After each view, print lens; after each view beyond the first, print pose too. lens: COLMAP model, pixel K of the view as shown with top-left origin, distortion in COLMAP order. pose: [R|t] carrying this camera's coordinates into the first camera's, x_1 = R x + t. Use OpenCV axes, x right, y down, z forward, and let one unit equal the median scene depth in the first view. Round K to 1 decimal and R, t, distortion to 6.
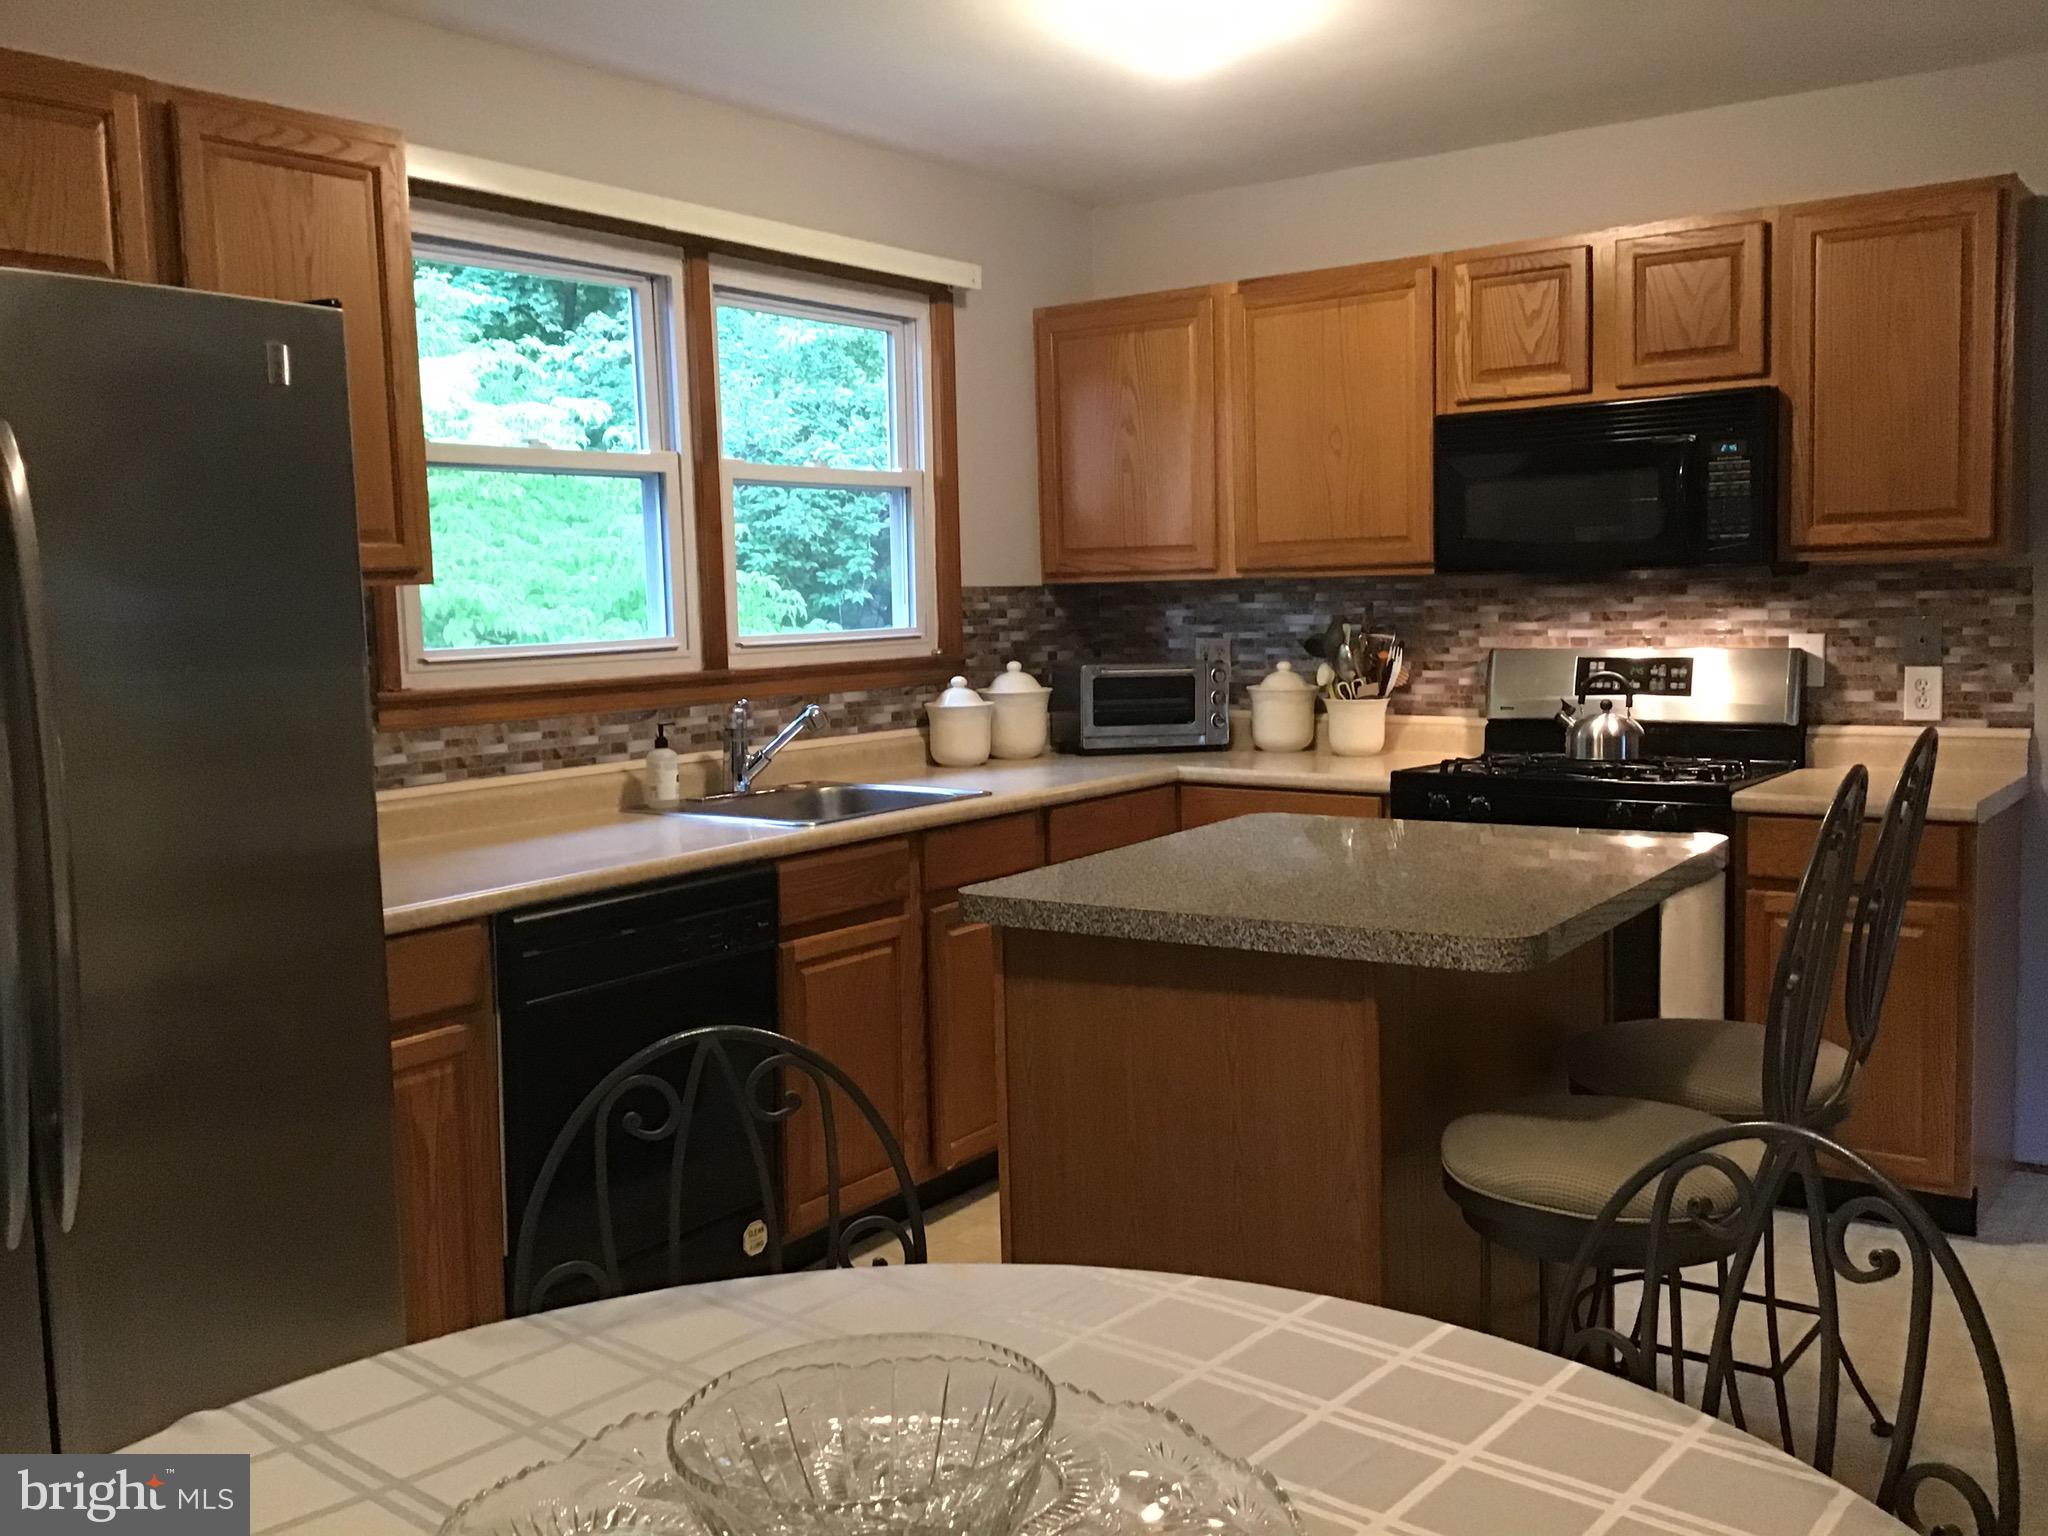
lens RADIAL K [[1885.1, 0, 1018.9], [0, 1885.1, 768.9], [0, 0, 1]] dist [0.133815, -0.235192]
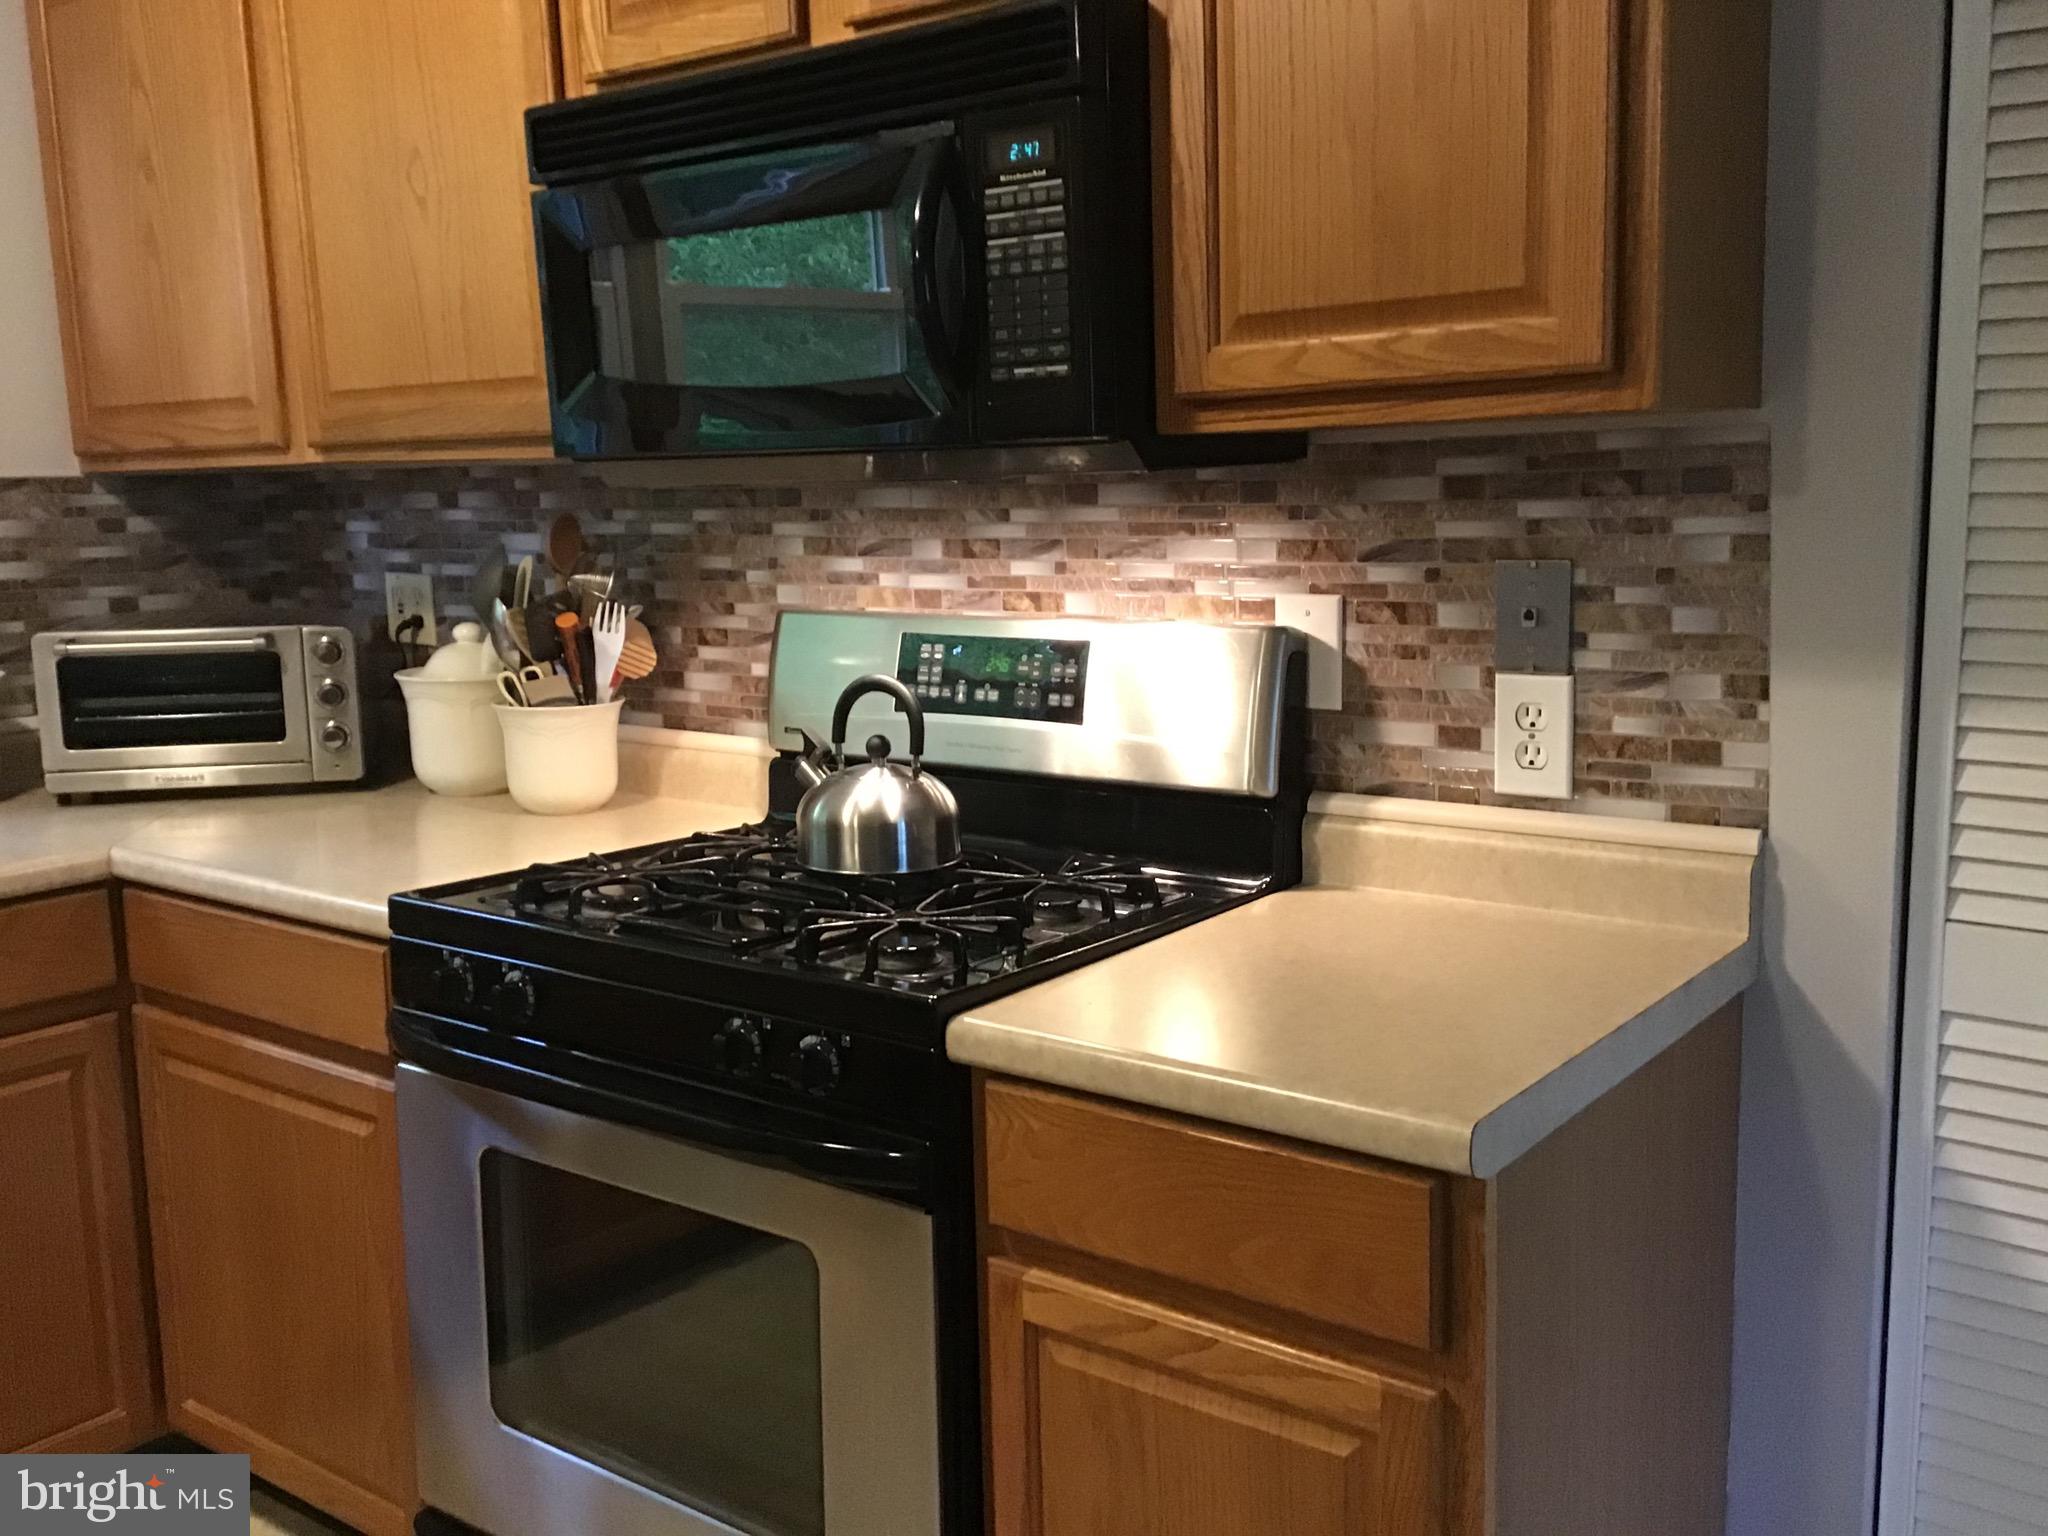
lens RADIAL K [[1844.5, 0, 1021.7], [0, 1844.5, 759.1], [0, 0, 1]] dist [0.130225, -0.205385]
pose [[0.999348, 0.003496, -0.035941, 0.351333], [-0.001362, 0.998243, 0.059234, -0.056076], [0.036085, -0.059146, 0.997597, 0.542065]]
